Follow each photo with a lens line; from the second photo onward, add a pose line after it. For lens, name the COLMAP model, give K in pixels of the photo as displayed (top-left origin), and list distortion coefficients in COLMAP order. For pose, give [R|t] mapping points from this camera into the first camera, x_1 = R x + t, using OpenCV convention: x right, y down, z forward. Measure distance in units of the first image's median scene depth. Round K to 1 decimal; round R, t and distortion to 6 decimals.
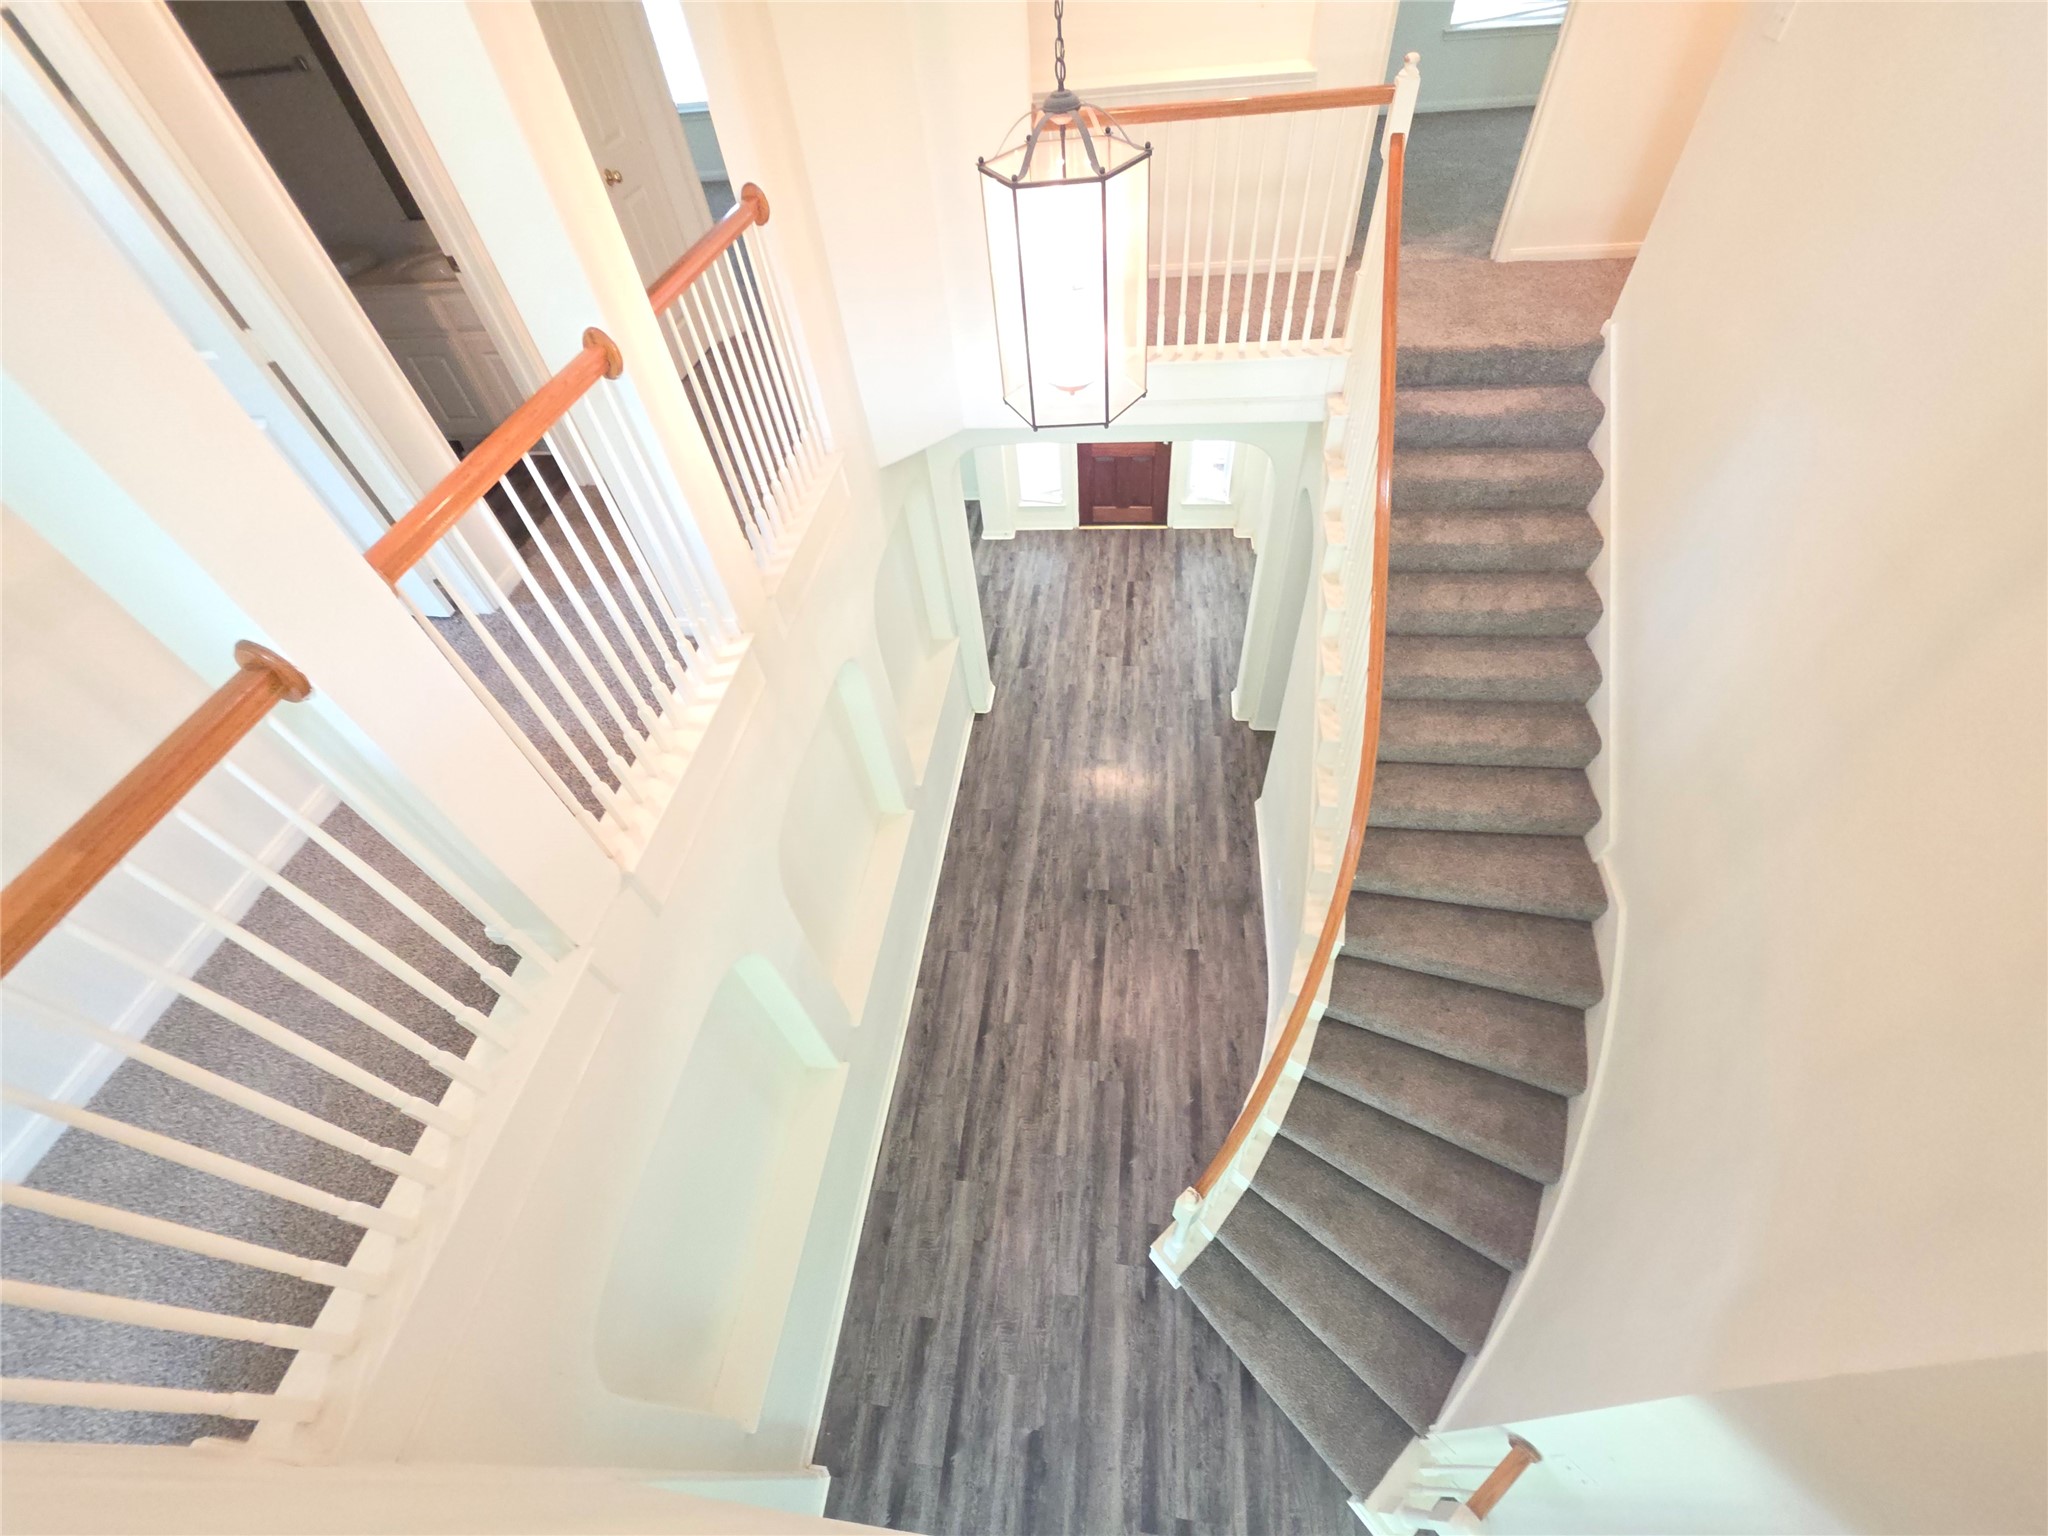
lens RADIAL K [[820.6, 0, 1019.4], [0, 820.6, 769.0], [0, 0, 1]] dist [0.001131, 0.000356]
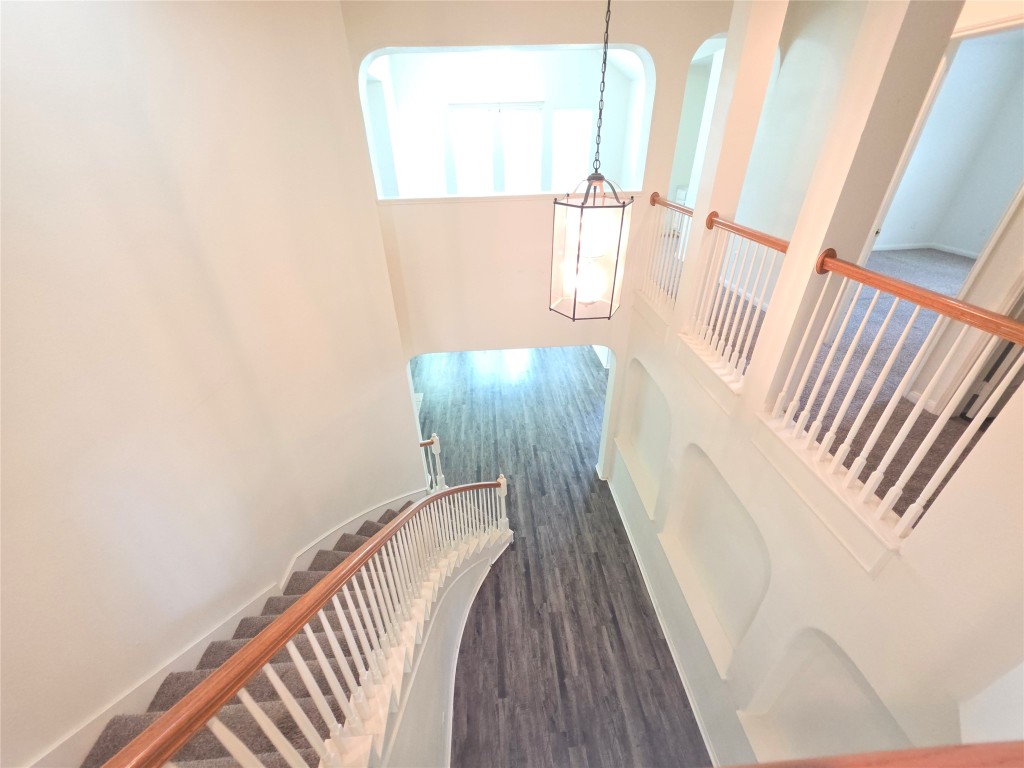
lens RADIAL K [[410.3, 0, 508.3], [0, 410.3, 380.6], [0, 0, 1]] dist [0.001131, 0.000356]
pose [[-0.977506, 0.185399, -0.100546, 0.178185], [-0.068905, 0.169834, 0.983061, -0.644175], [0.199335, 0.967876, -0.153239, 0.591961]]
